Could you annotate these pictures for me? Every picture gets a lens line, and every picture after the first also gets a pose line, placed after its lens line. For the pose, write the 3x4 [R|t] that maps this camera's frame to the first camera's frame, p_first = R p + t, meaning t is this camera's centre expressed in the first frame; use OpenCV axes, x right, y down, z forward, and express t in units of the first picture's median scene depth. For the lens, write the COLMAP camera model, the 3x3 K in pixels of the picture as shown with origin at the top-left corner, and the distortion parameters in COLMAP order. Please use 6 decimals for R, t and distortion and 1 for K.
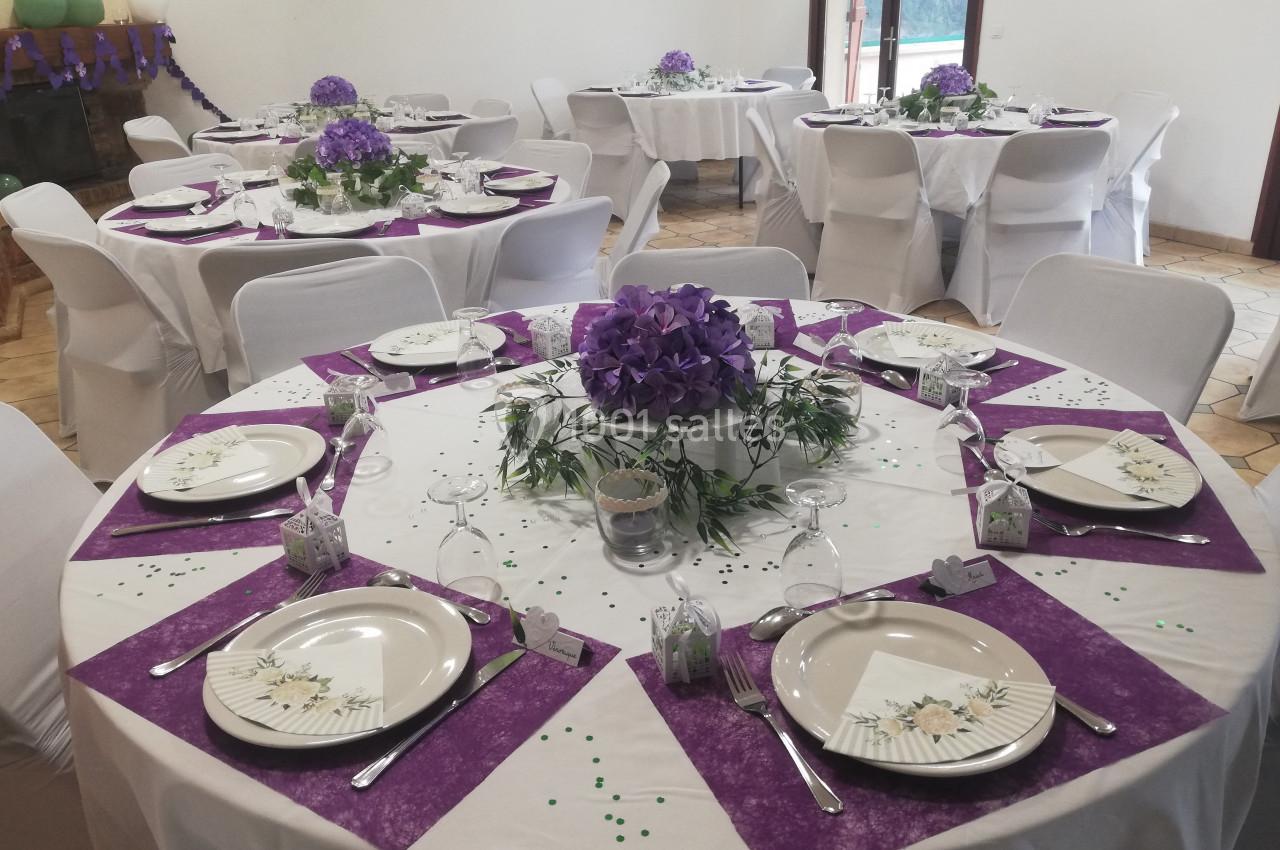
lens RADIAL K [[994.2, 0, 633.2], [0, 994.2, 432.1], [0, 0, 1]] dist [0.002111, -0.004931]
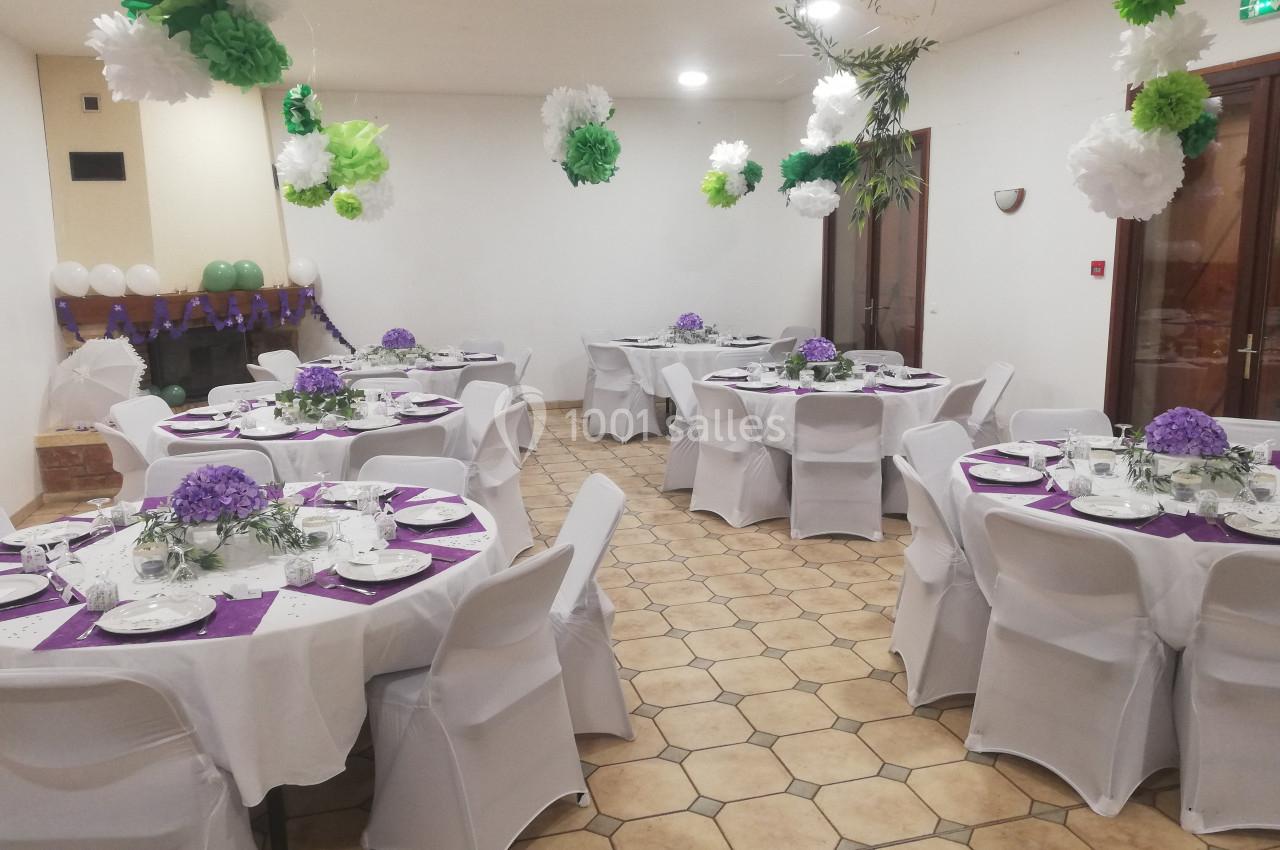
lens RADIAL K [[983.8, 0, 640.0], [0, 983.8, 425.0], [0, 0, 1]] dist [-0.003509, -0.012057]
pose [[0.971293, 0.056772, -0.231011, 0.351907], [-0.106874, 0.971724, -0.210547, 0.030058], [0.212525, 0.229191, 0.949897, -0.210439]]
